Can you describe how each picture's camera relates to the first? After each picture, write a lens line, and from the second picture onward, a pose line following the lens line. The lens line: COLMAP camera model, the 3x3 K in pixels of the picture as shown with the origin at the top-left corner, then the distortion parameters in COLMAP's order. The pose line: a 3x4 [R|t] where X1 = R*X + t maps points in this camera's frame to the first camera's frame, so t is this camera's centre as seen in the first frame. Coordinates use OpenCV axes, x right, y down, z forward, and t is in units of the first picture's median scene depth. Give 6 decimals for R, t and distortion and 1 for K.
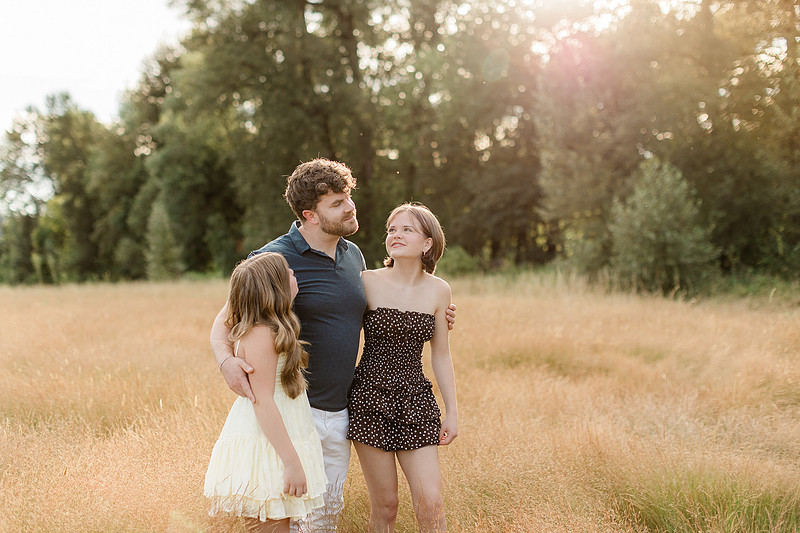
lens RADIAL K [[1151.0, 0, 400.0], [0, 1151.0, 266.5], [0, 0, 1]] dist [0.019819, 0.027899]
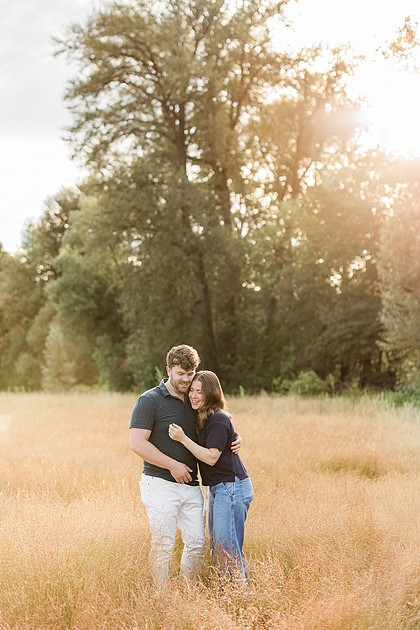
lens RADIAL K [[782.5, 0, 210.0], [0, 782.5, 315.0], [0, 0, 1]] dist [0.022888, 0.014478]
pose [[0.998115, 0.024508, -0.056270, -0.009014], [-0.030209, 0.994242, -0.102810, 0.012669], [0.053426, 0.104316, 0.993108, 0.223648]]
